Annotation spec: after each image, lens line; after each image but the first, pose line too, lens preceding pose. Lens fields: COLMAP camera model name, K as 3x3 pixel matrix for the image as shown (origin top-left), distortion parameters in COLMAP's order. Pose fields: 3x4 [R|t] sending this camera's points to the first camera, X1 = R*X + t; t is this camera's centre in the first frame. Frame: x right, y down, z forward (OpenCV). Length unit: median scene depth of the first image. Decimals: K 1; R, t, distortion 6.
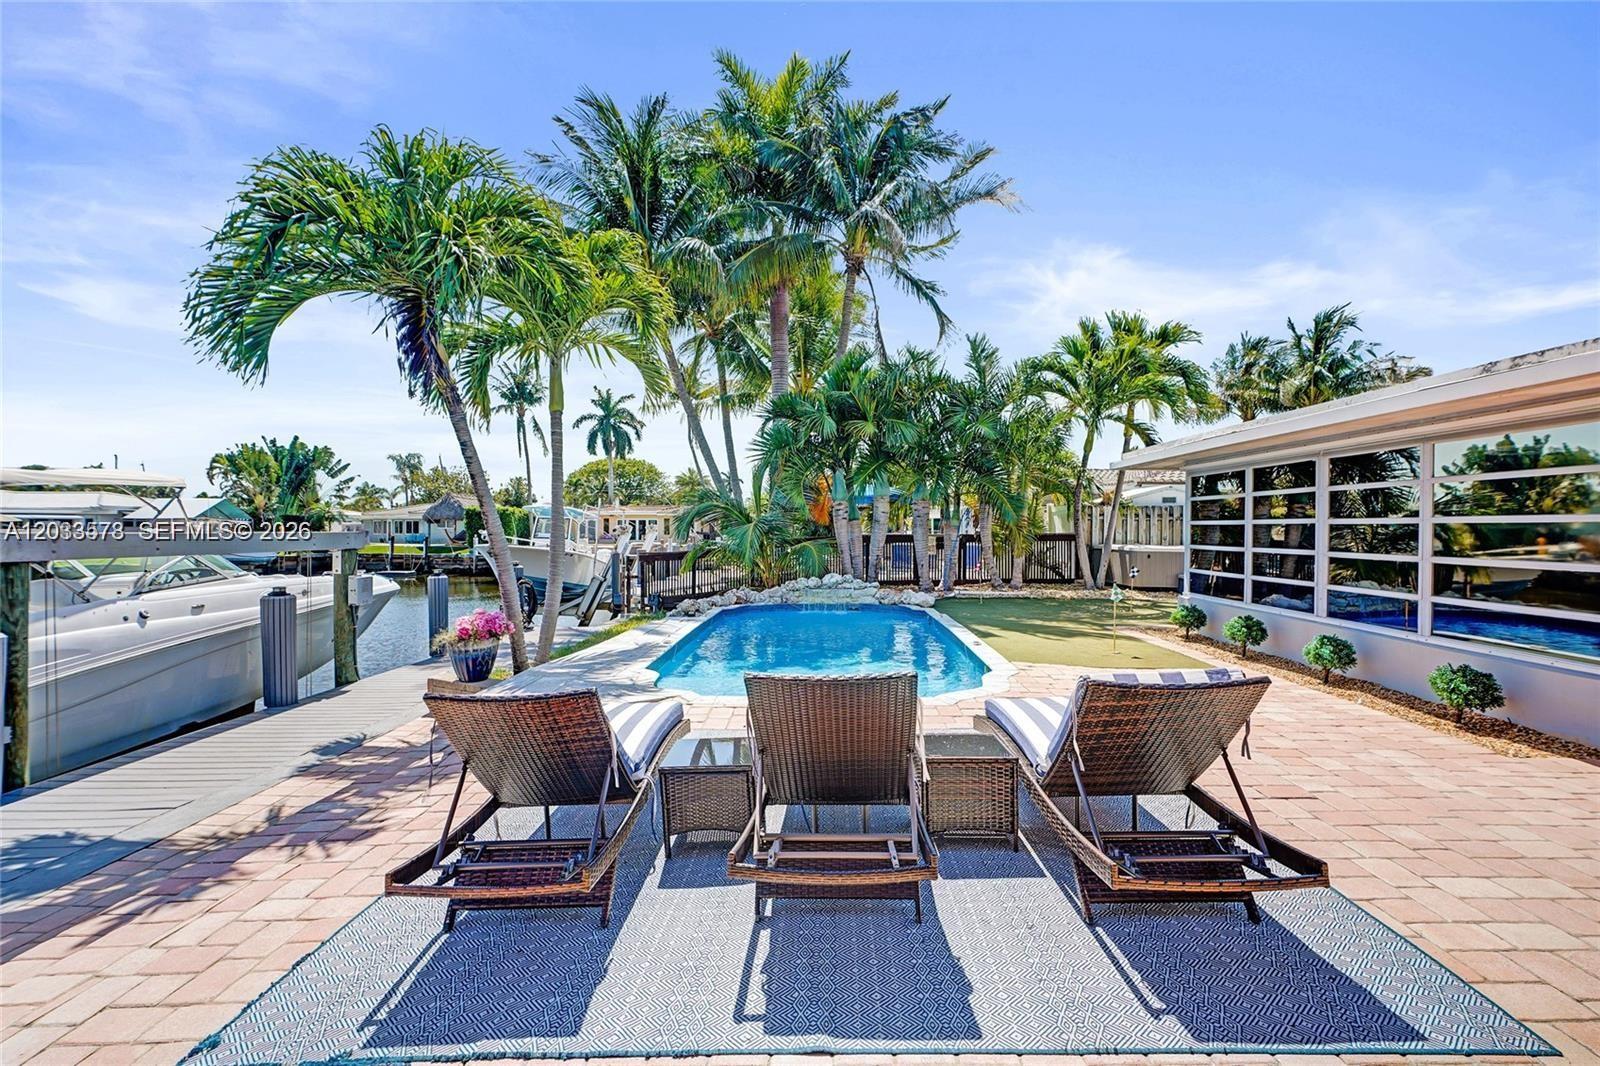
lens RADIAL K [[711.6, 0, 786.5], [0, 711.6, 540.1], [0, 0, 1]] dist [0.000191, 0.000964]
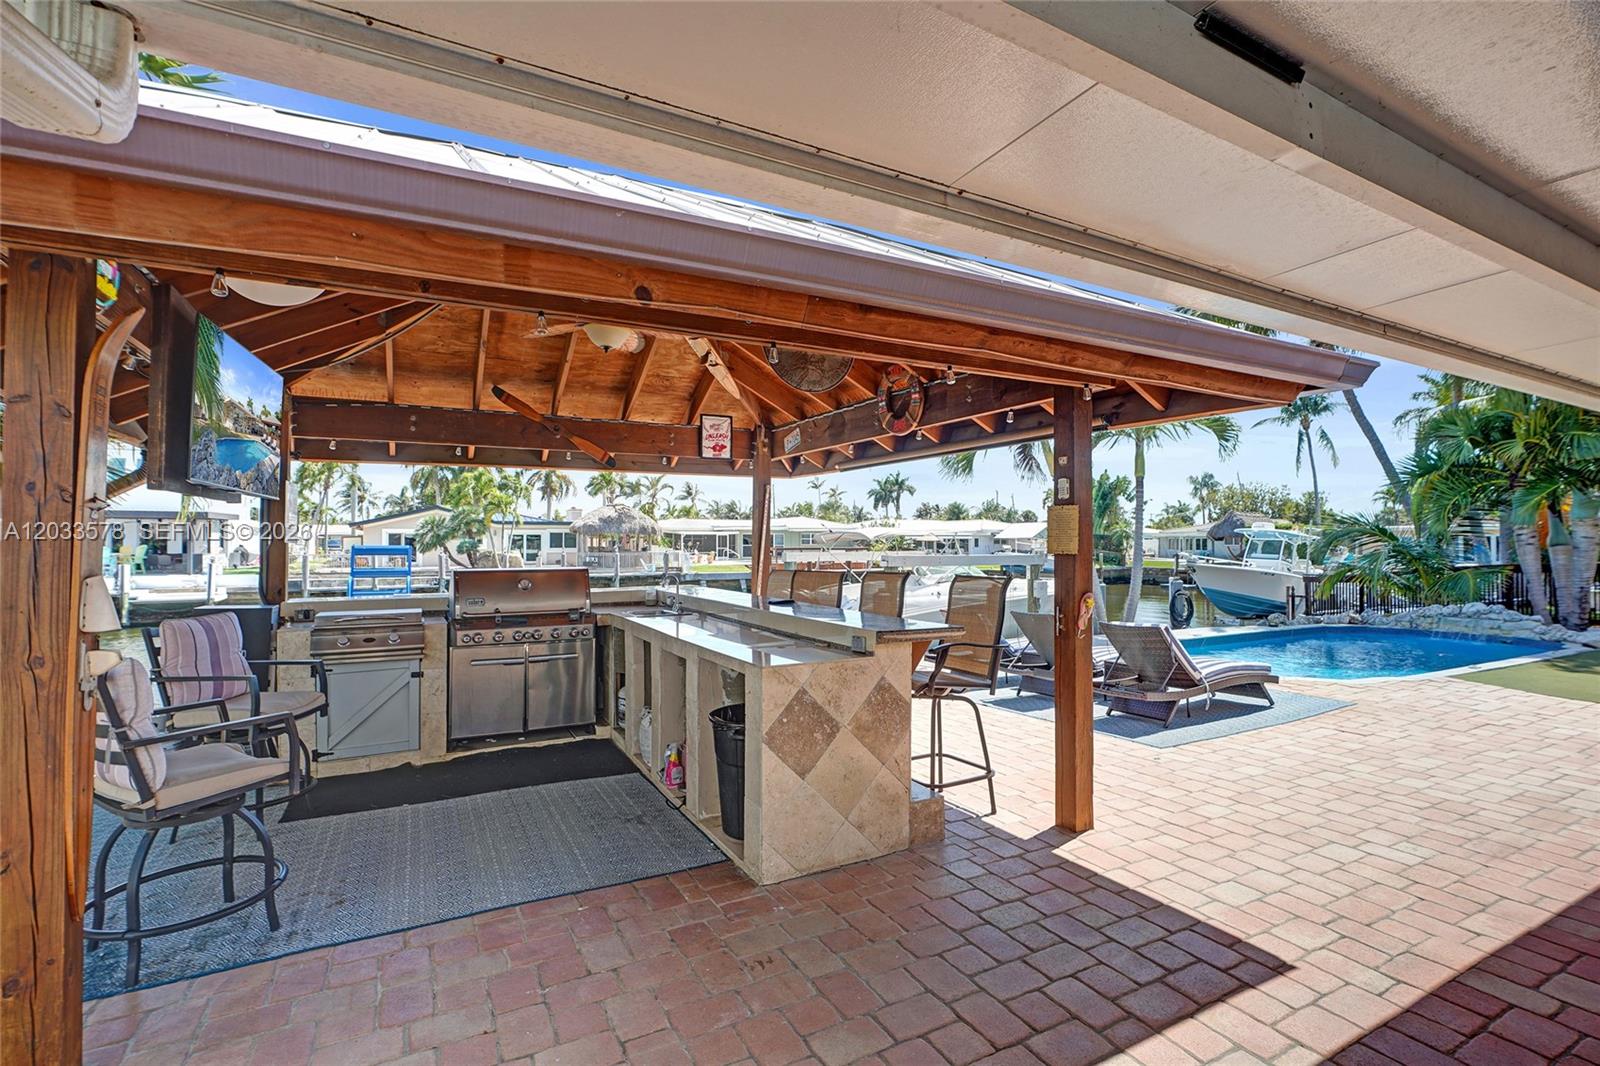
lens RADIAL K [[711.6, 0, 793.1], [0, 711.6, 534.6], [0, 0, 1]] dist [0.000191, 0.000964]
pose [[0.503620, -0.011413, -0.863850, 0.563759], [-0.013529, 0.999686, -0.021095, -0.015215], [0.863819, 0.022311, 0.503308, -0.358514]]
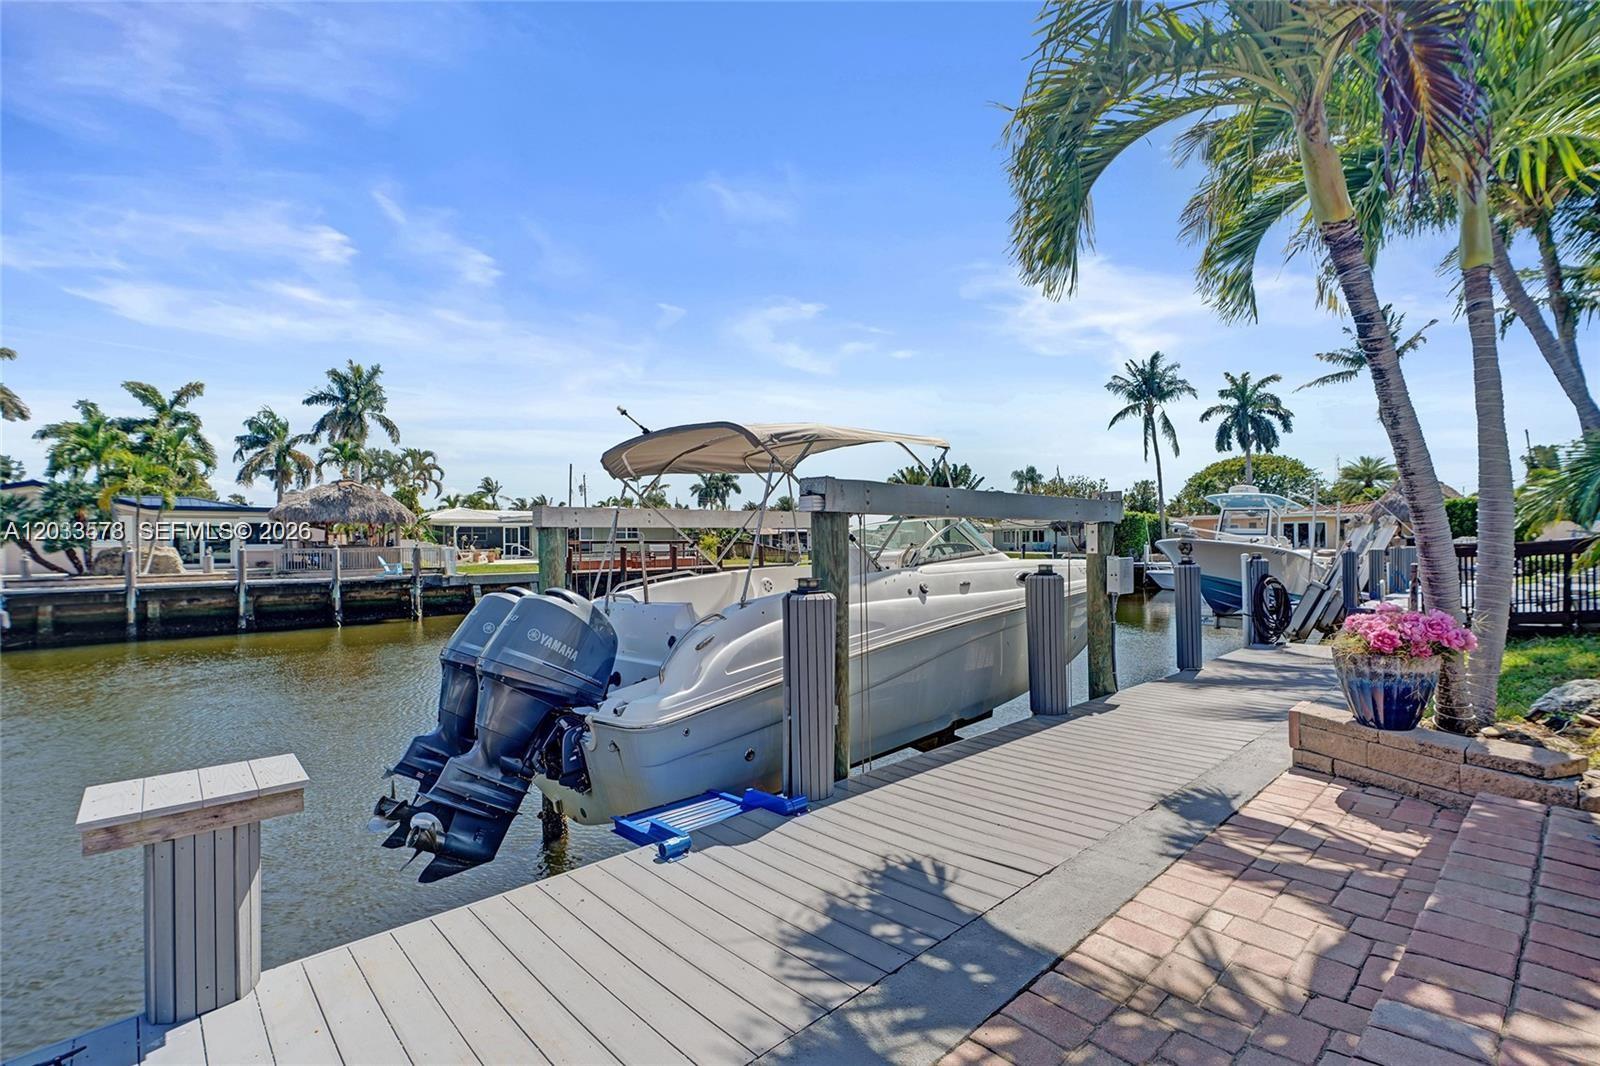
lens RADIAL K [[711.6, 0, 808.6], [0, 711.6, 541.3], [0, 0, 1]] dist [0.000191, 0.000964]
pose [[0.714923, -0.010877, -0.699119, -0.303626], [-0.000857, 0.999865, -0.016432, 0.047148], [0.699203, 0.012347, 0.714816, 0.215826]]
